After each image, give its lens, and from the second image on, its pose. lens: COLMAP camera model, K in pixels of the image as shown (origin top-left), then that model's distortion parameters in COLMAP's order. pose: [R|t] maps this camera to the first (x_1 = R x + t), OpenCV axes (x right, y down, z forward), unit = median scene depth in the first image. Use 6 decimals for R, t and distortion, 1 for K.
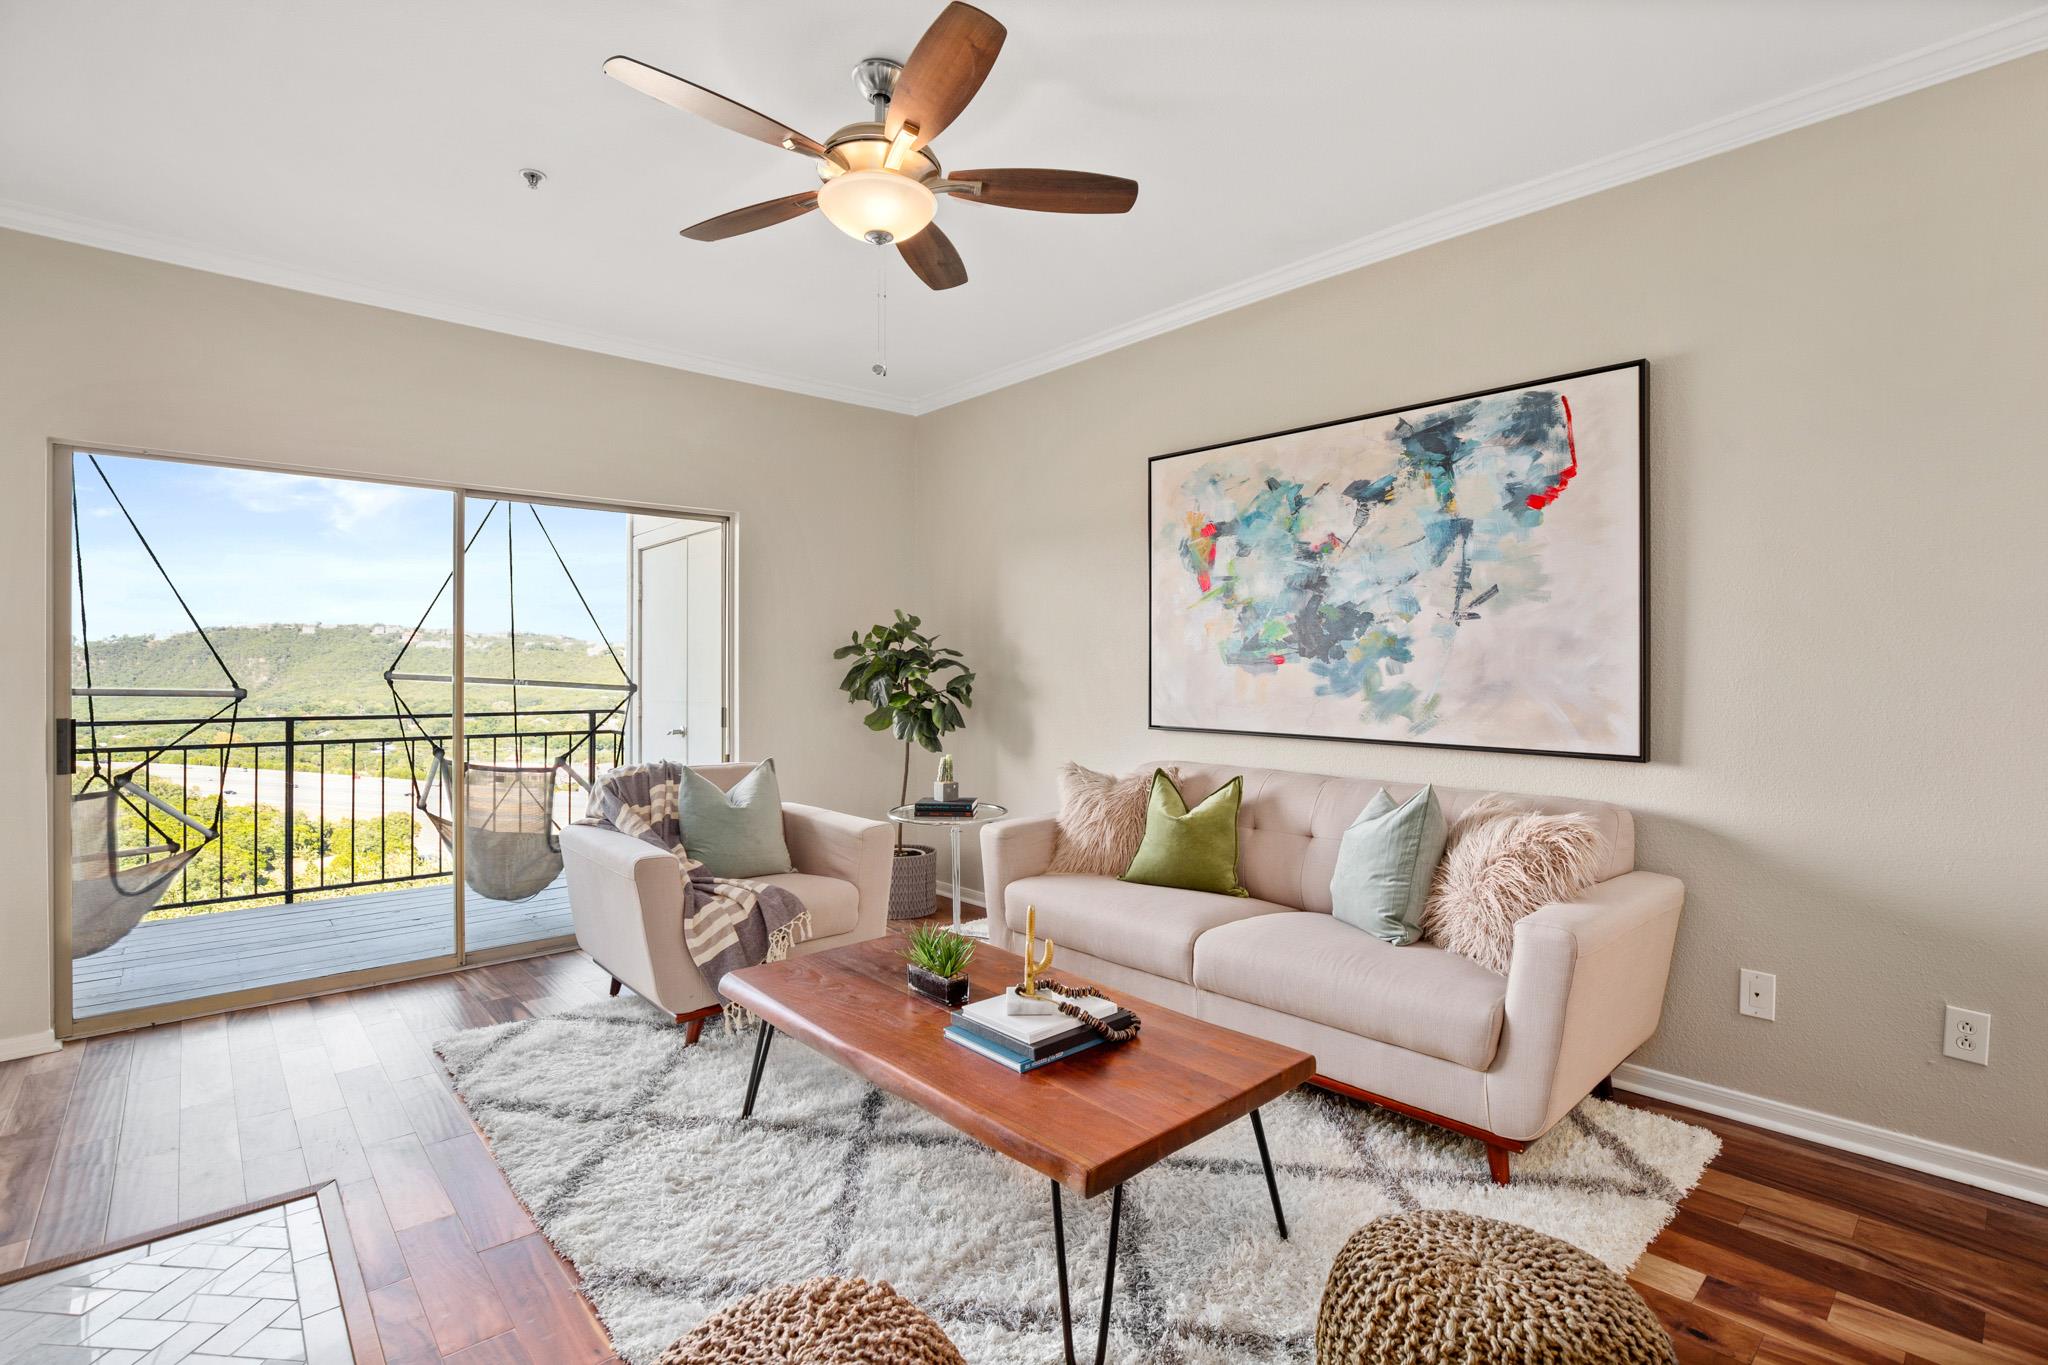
lens RADIAL K [[938.0, 0, 1039.3], [0, 938.0, 671.6], [0, 0, 1]] dist [-0.026840, 0.004437]
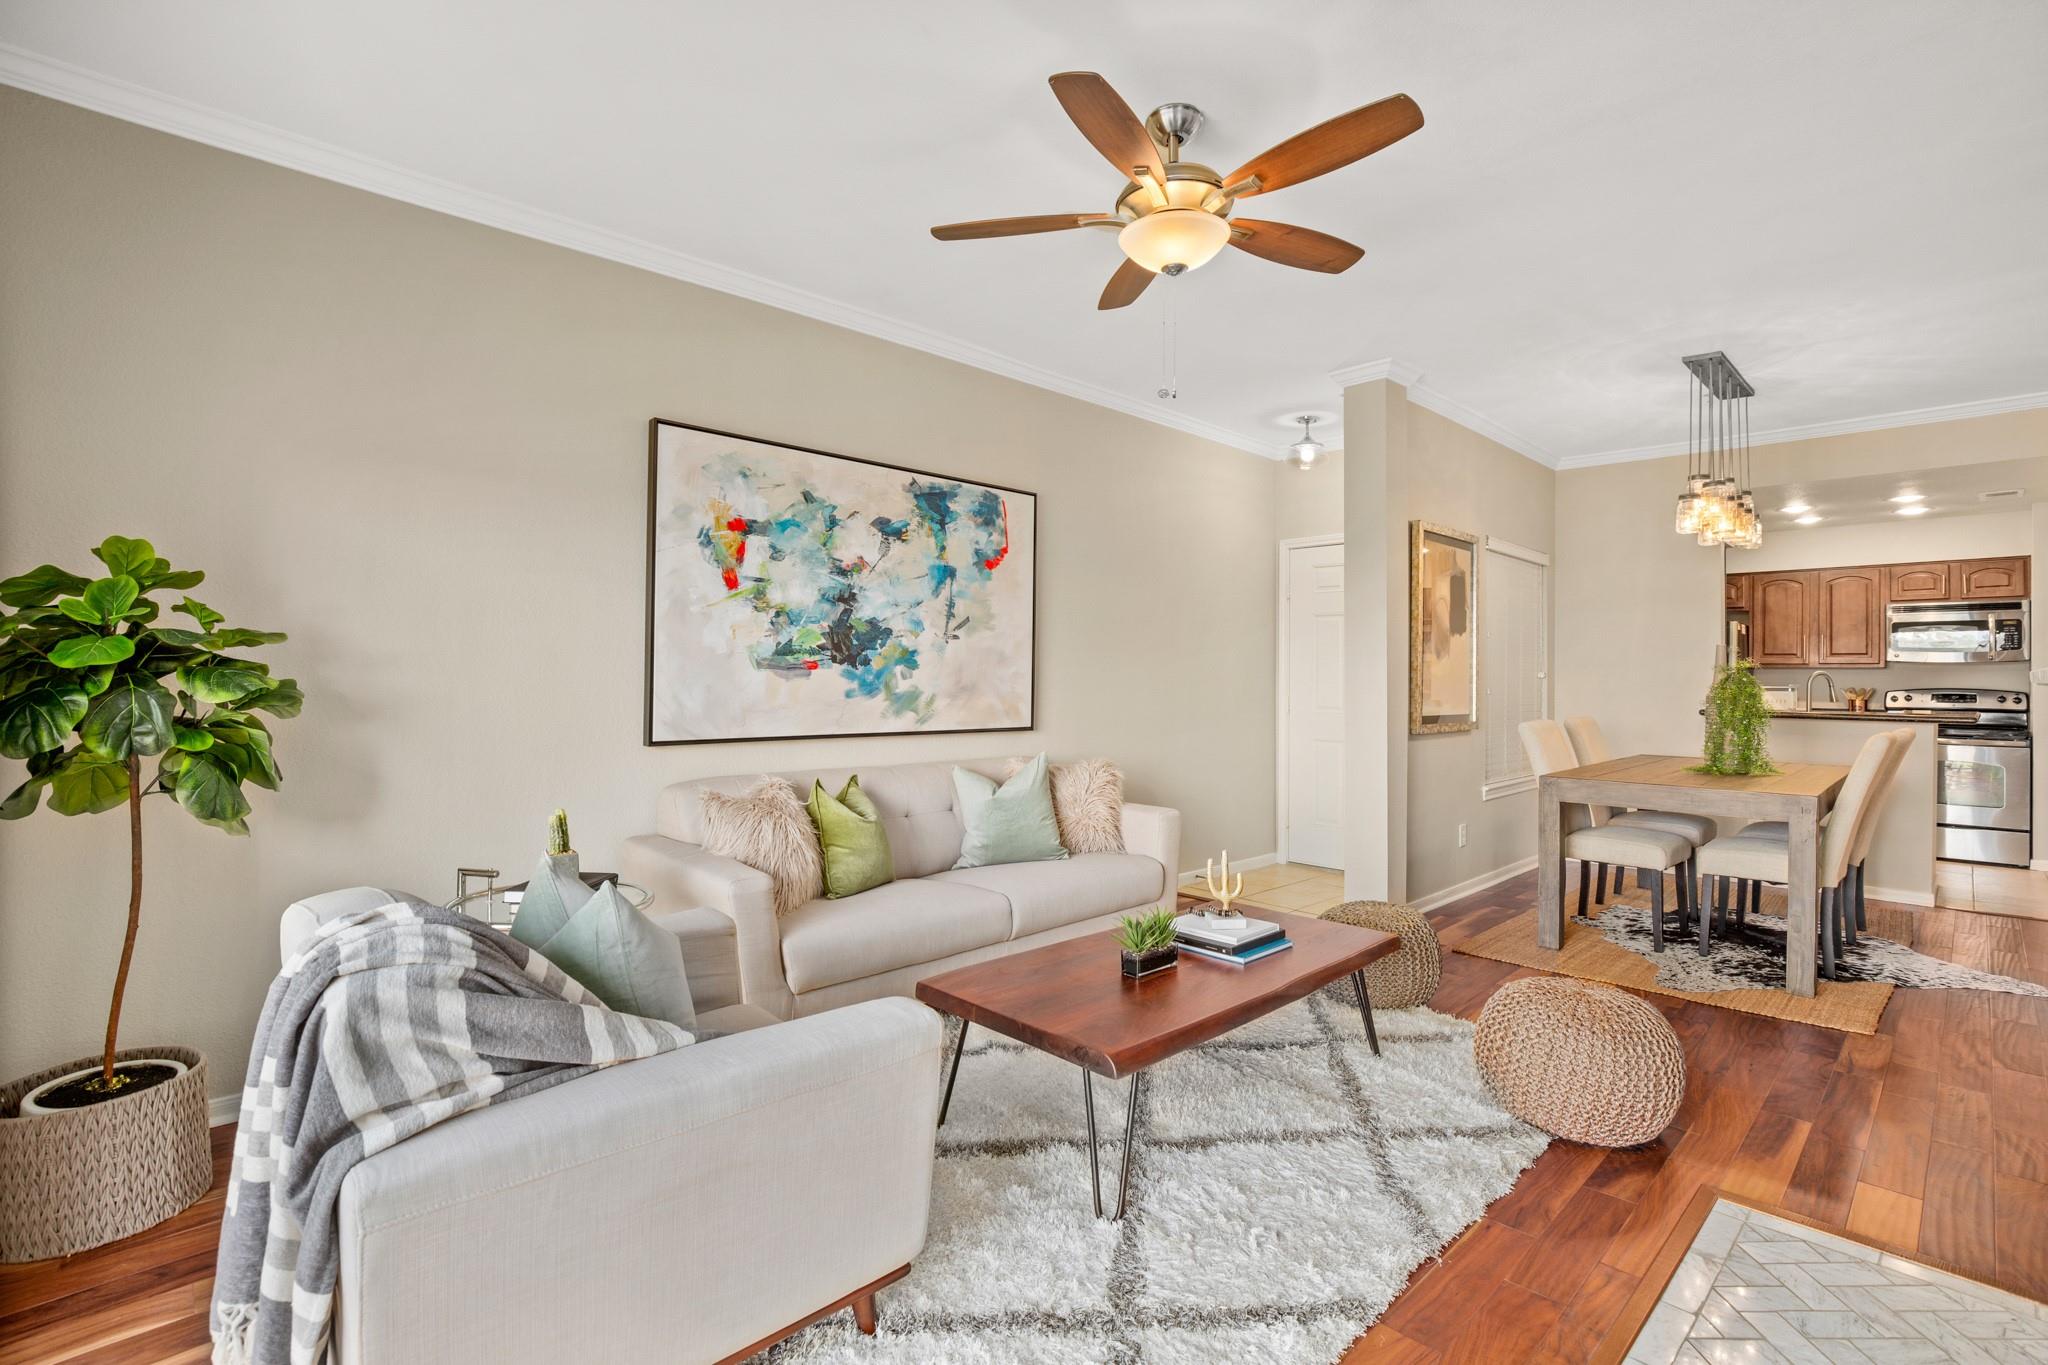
lens RADIAL K [[938.0, 0, 1060.4], [0, 938.0, 669.6], [0, 0, 1]] dist [-0.026840, 0.004437]
pose [[-0.030391, 0.006451, 0.999517, -0.809817], [-0.001467, 0.999978, -0.006499, -0.001604], [-0.999537, -0.001664, -0.030381, 0.759319]]
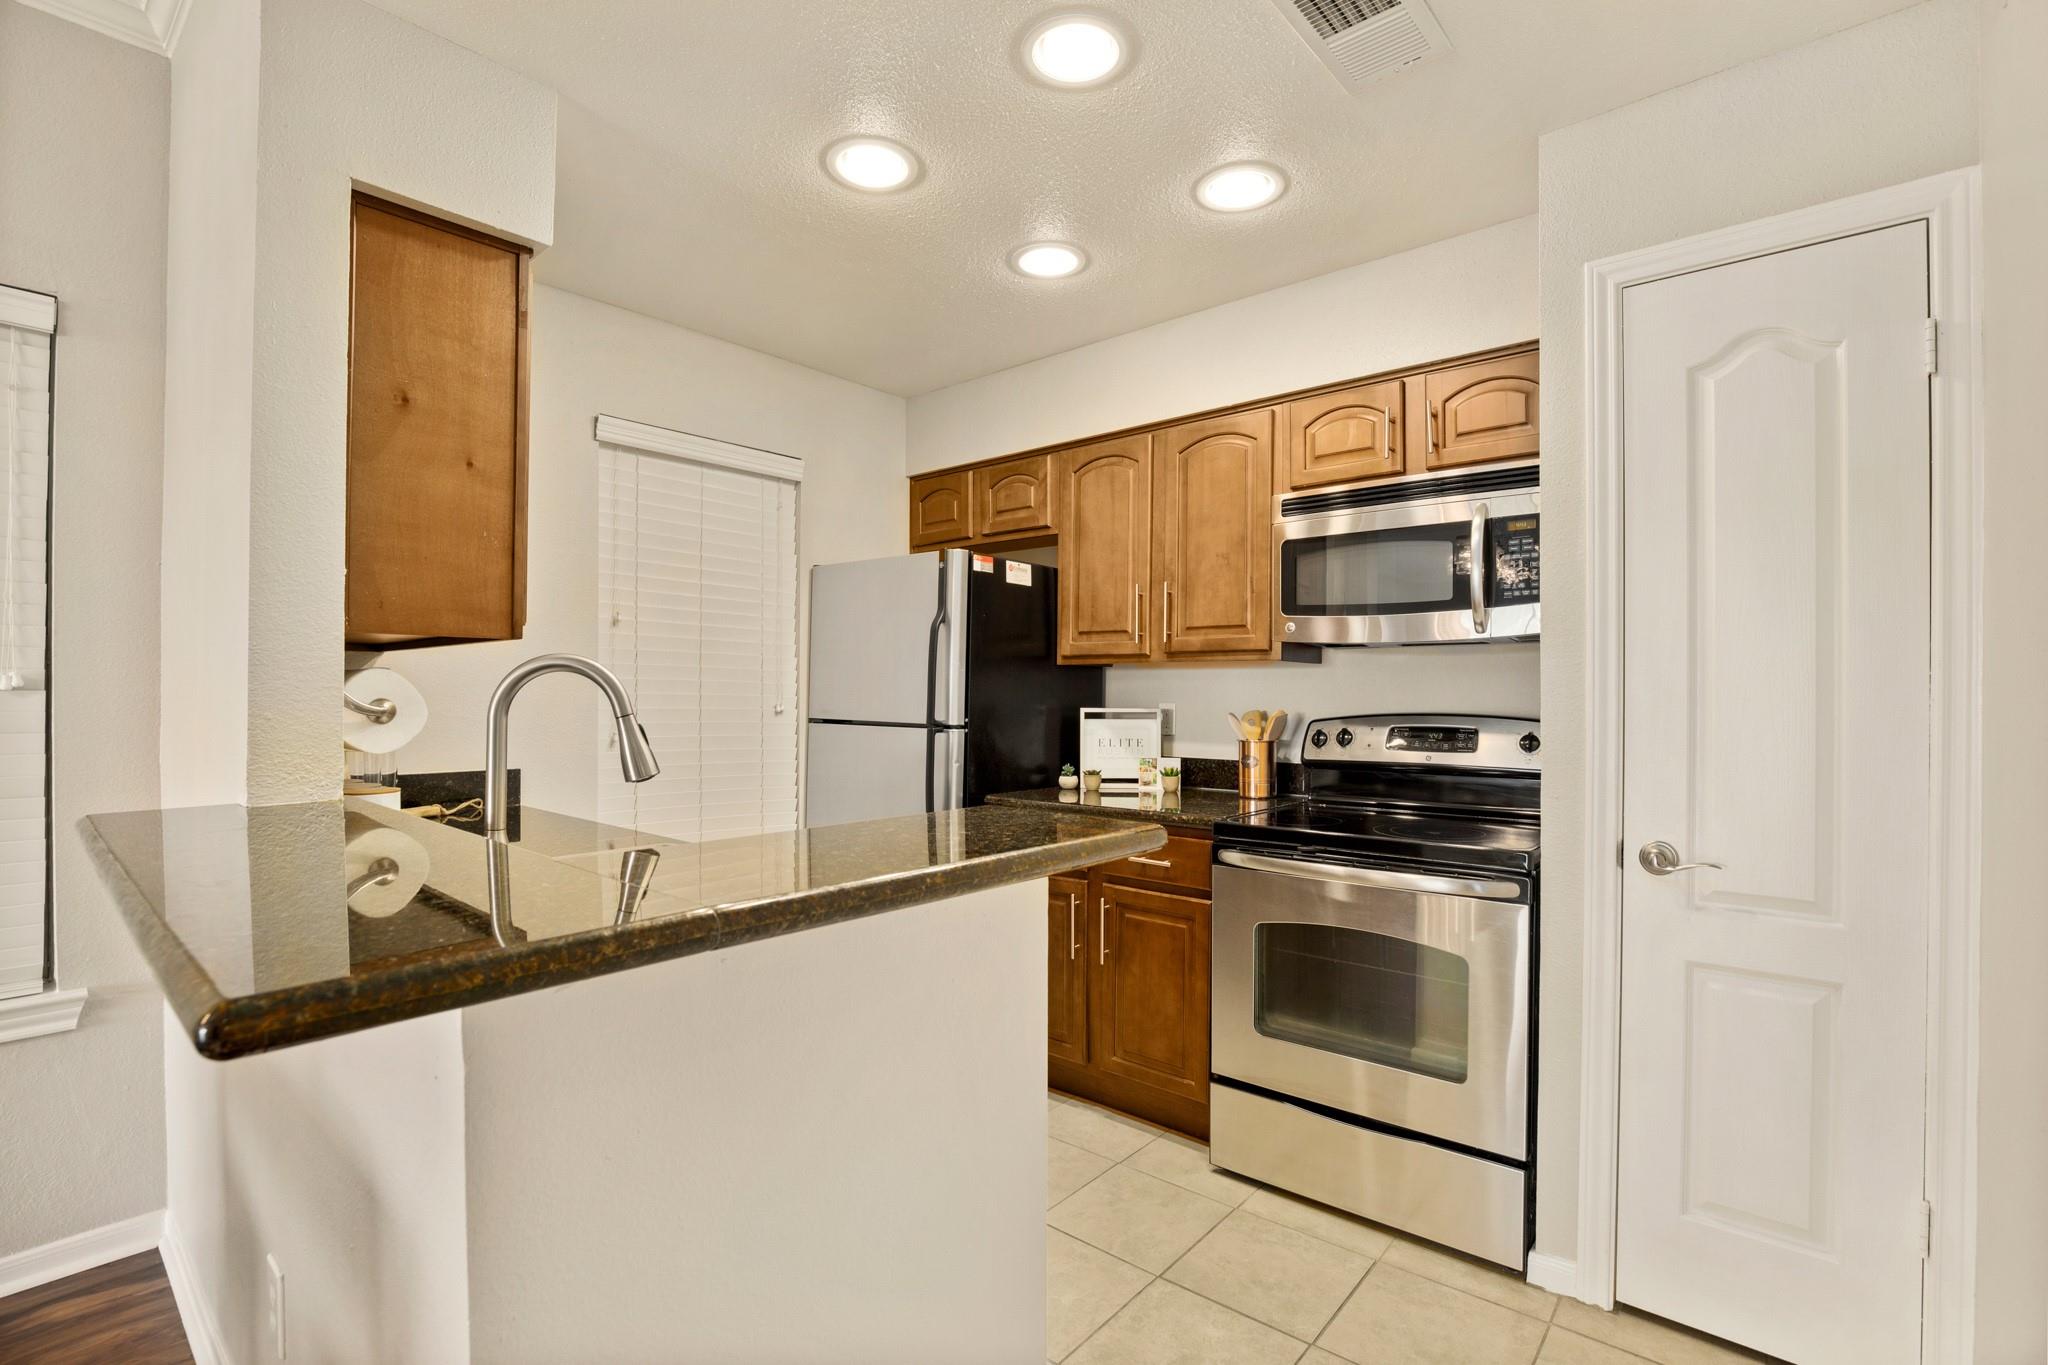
lens RADIAL K [[938.0, 0, 1068.6], [0, 938.0, 699.3], [0, 0, 1]] dist [-0.026840, 0.004437]
pose [[-0.126285, -0.007108, 0.991969, 0.336261], [0.006245, 0.999949, 0.007960, 0.003262], [-0.991974, 0.007200, -0.126234, -0.769004]]
